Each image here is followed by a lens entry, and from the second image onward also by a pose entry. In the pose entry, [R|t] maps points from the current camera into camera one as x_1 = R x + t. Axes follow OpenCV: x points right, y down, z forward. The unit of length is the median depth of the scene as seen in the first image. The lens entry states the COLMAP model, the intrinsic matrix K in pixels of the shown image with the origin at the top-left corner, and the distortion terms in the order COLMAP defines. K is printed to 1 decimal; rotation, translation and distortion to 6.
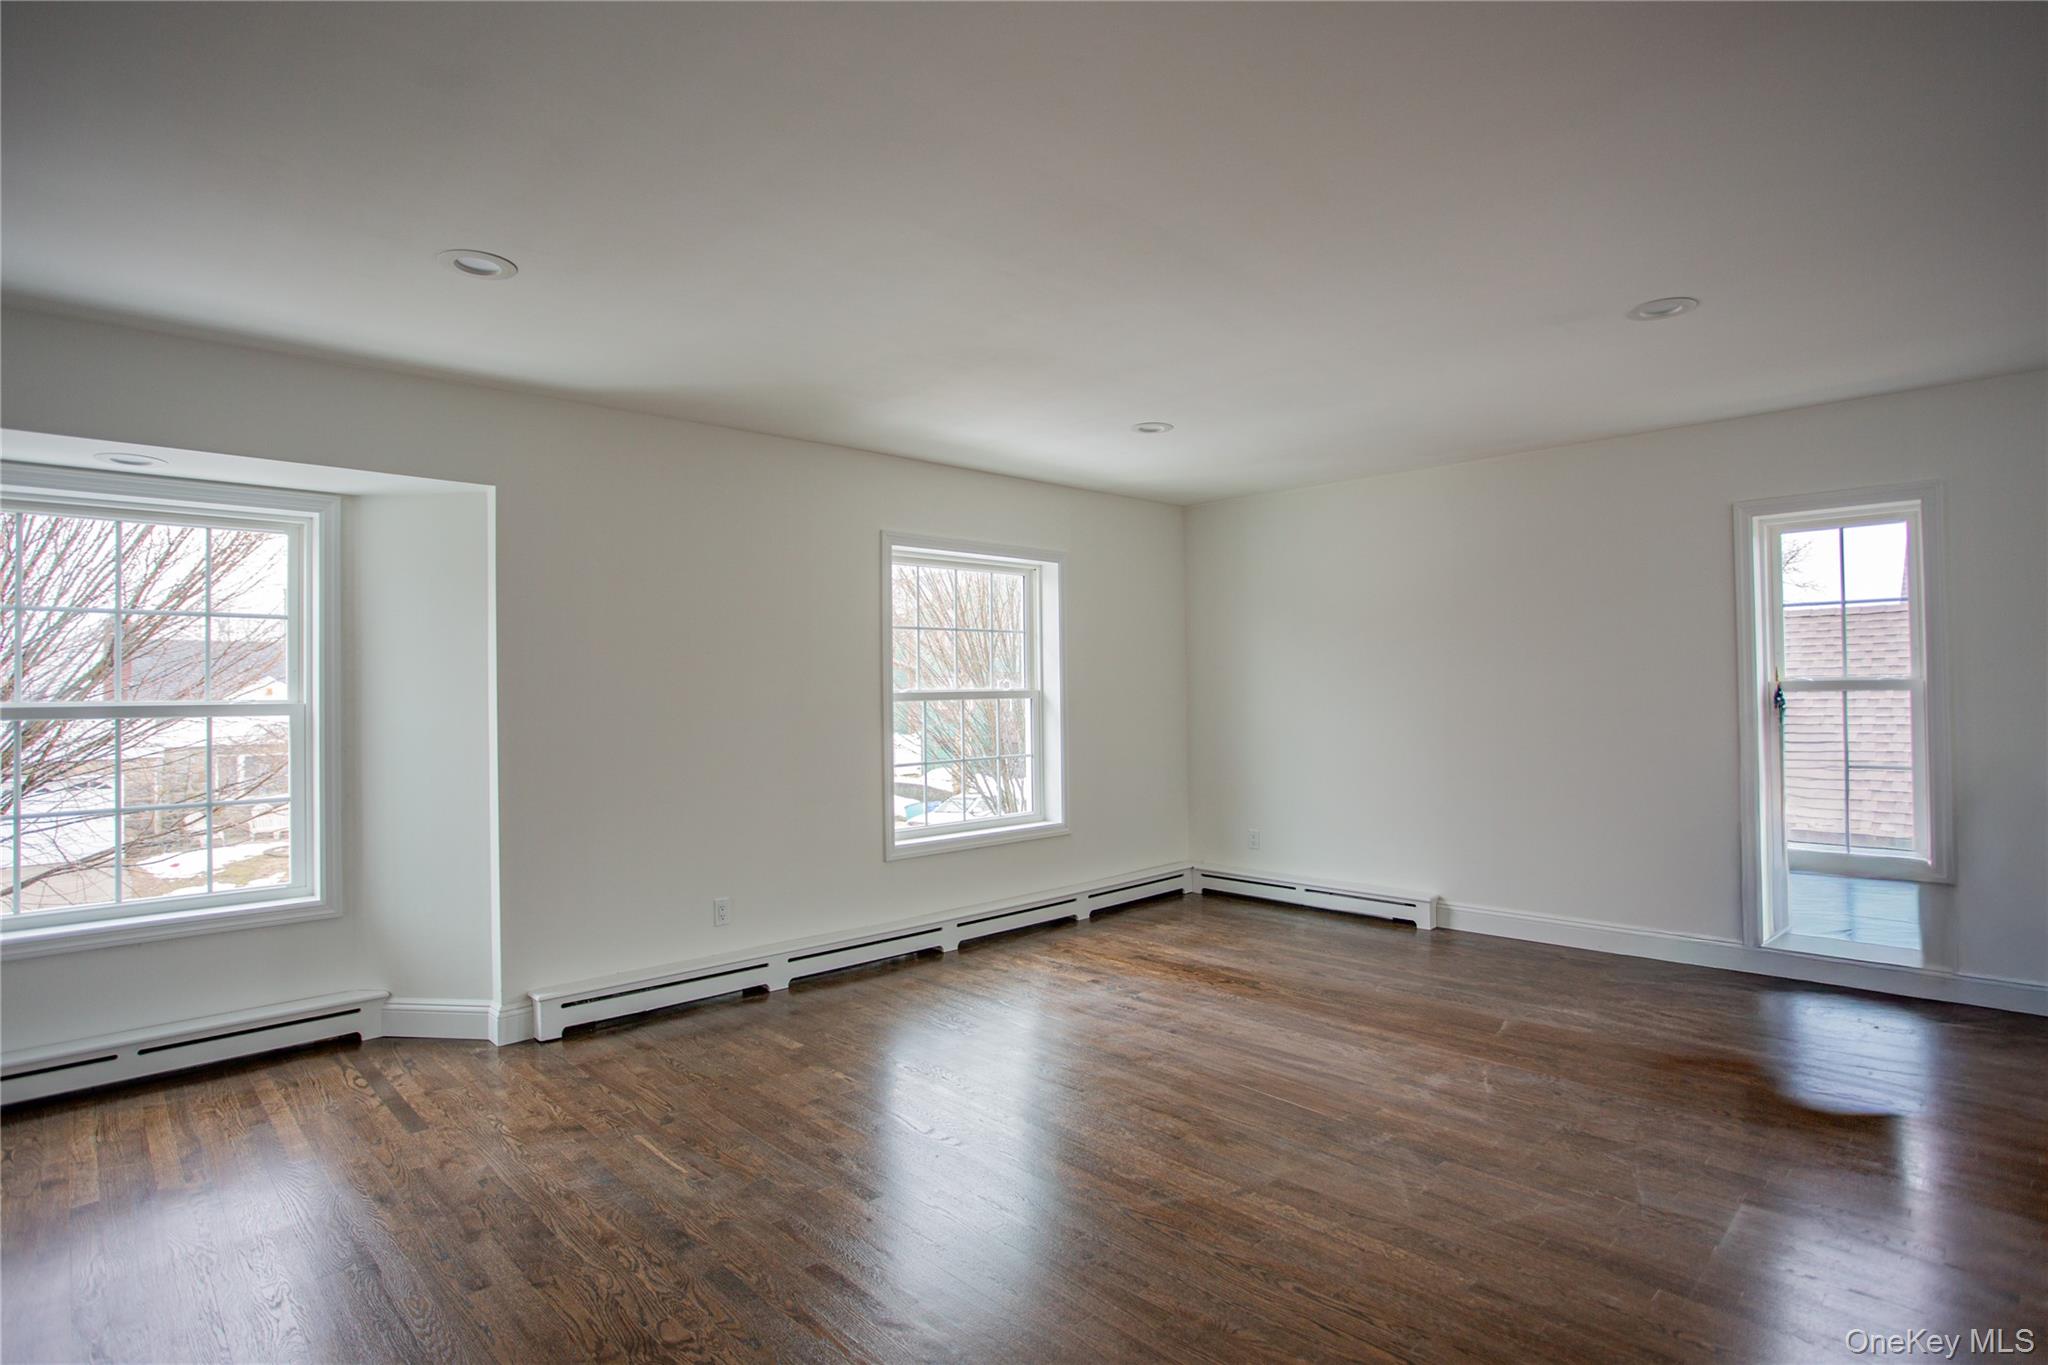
lens RADIAL K [[992.3, 0, 1029.6], [0, 992.3, 669.5], [0, 0, 1]] dist [-0.073346, 0.036186]
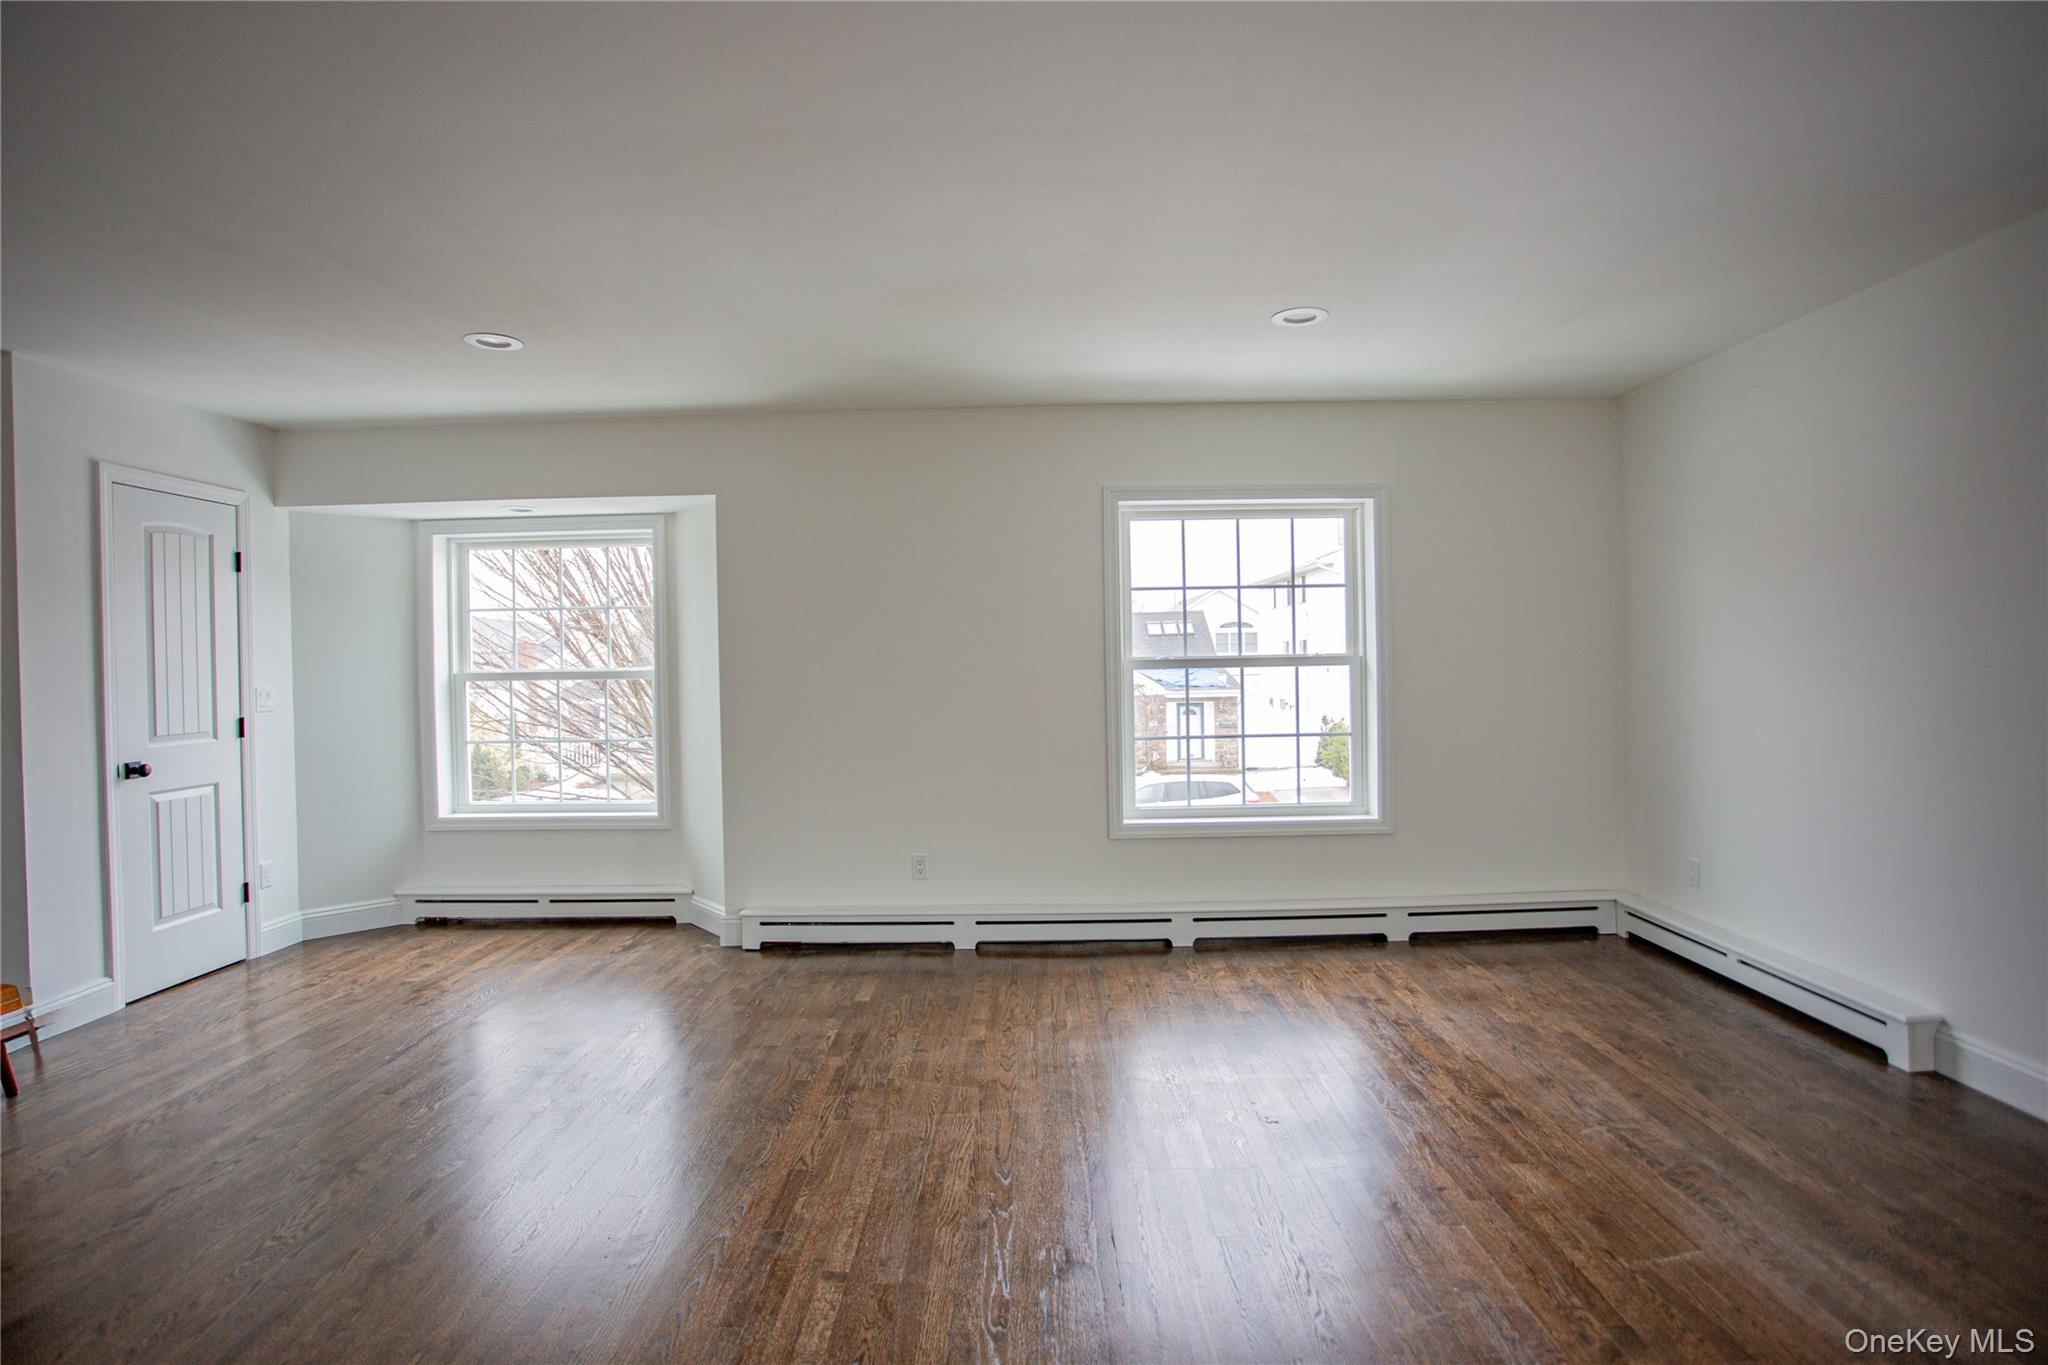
lens RADIAL K [[992.3, 0, 1029.6], [0, 992.3, 669.5], [0, 0, 1]] dist [-0.073346, 0.036186]
pose [[0.735403, 0.006321, -0.677601, 0.455979], [0.020075, 0.999314, 0.031110, 0.001774], [0.677333, -0.036481, 0.734772, 0.271820]]
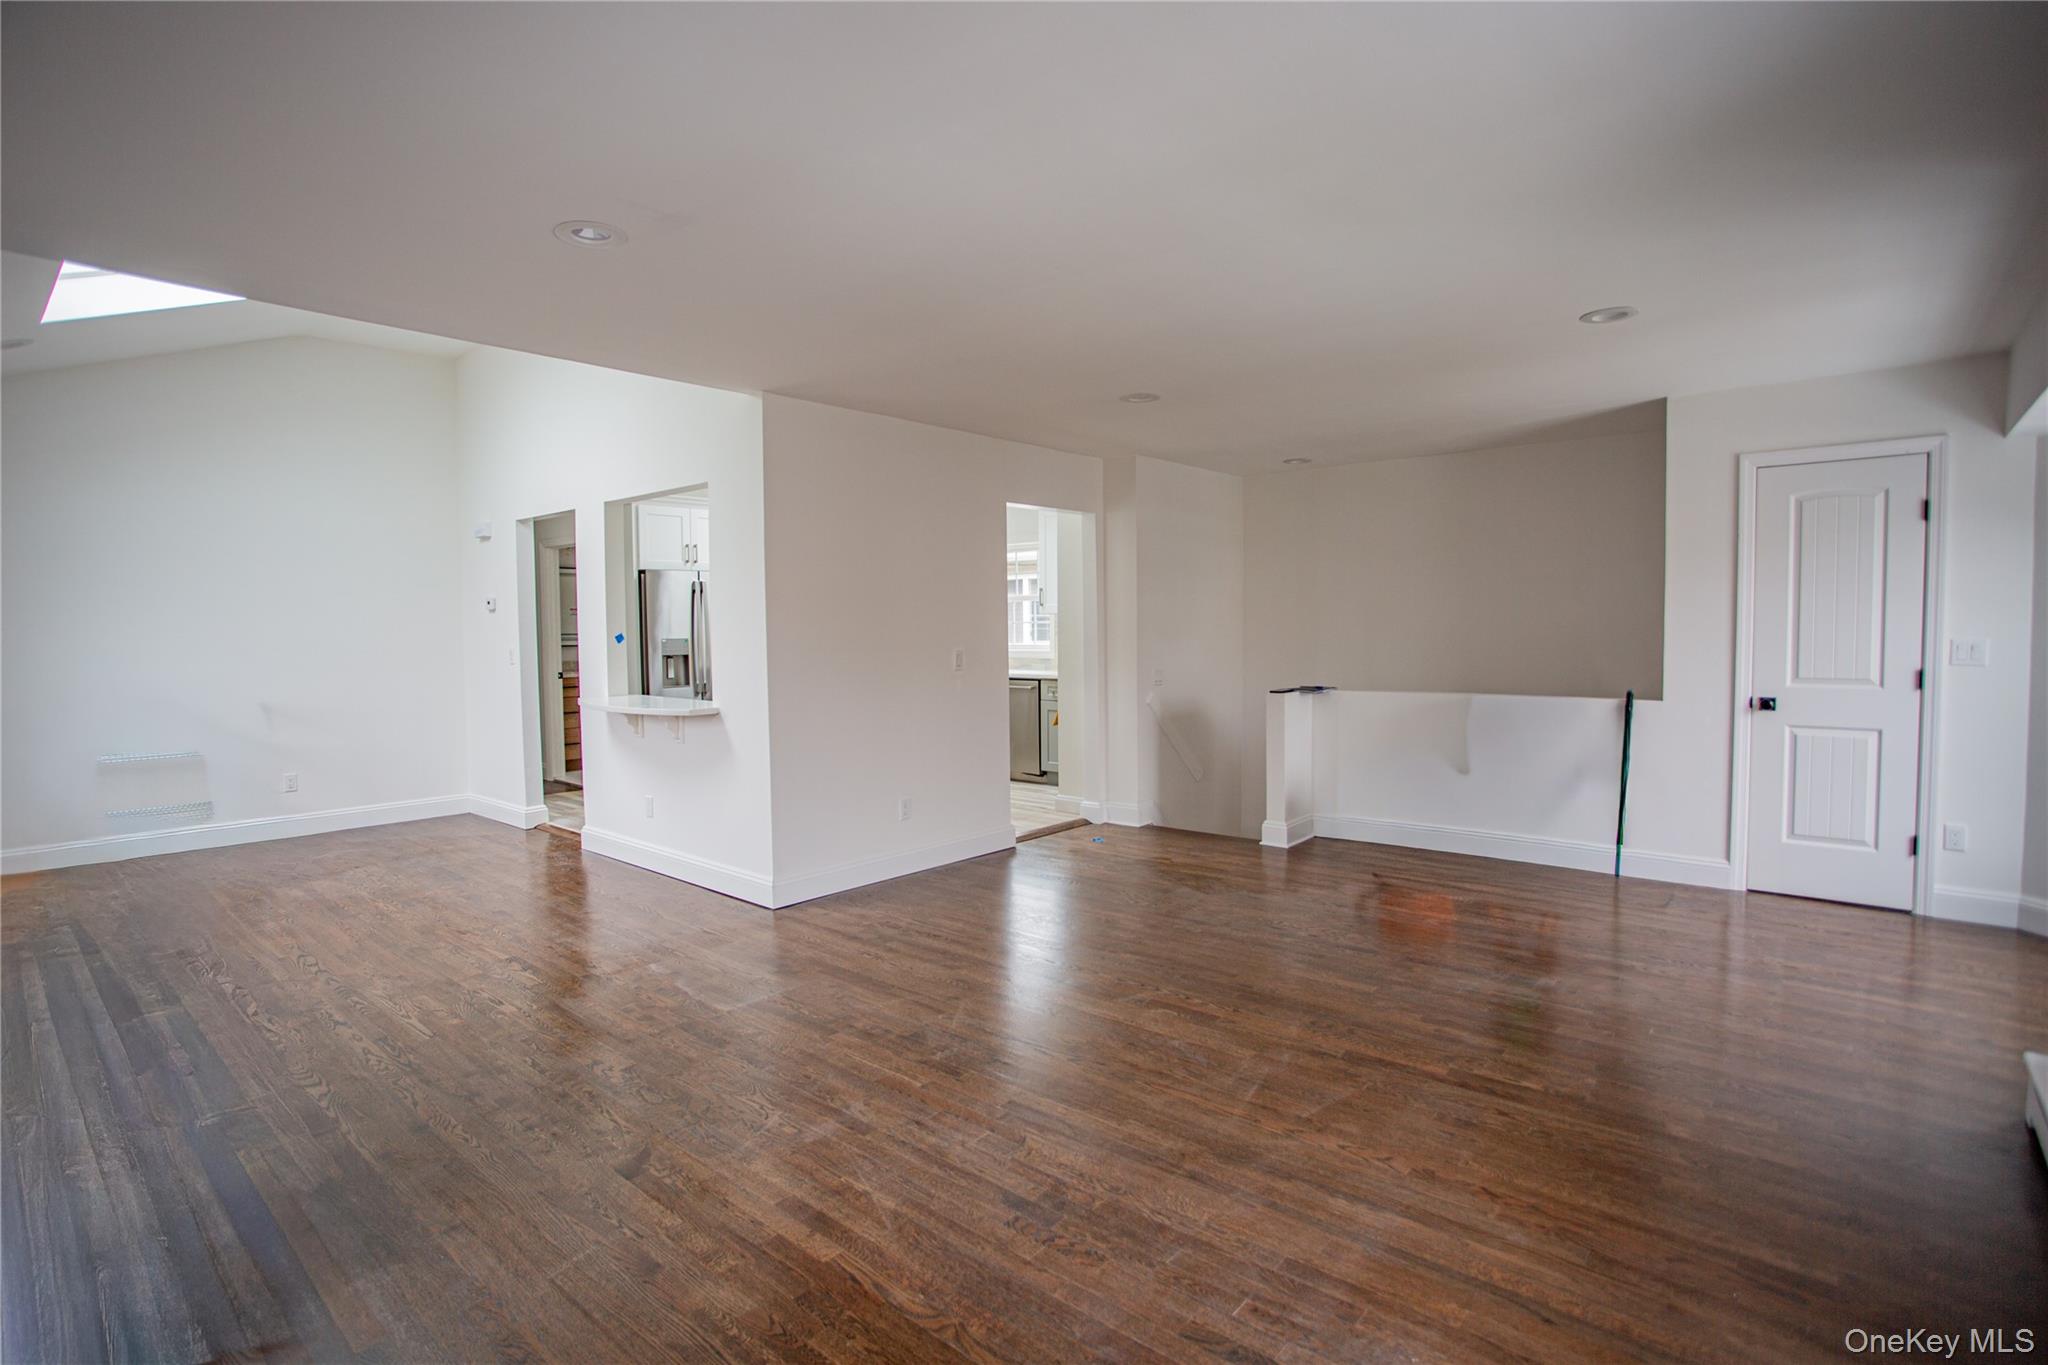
lens RADIAL K [[992.3, 0, 1029.6], [0, 992.3, 669.5], [0, 0, 1]] dist [-0.073346, 0.036186]
pose [[-0.989941, 0.029855, -0.138295, 0.228859], [0.026648, 0.999333, 0.024983, 0.017331], [0.138949, 0.021046, -0.990076, 1.234601]]
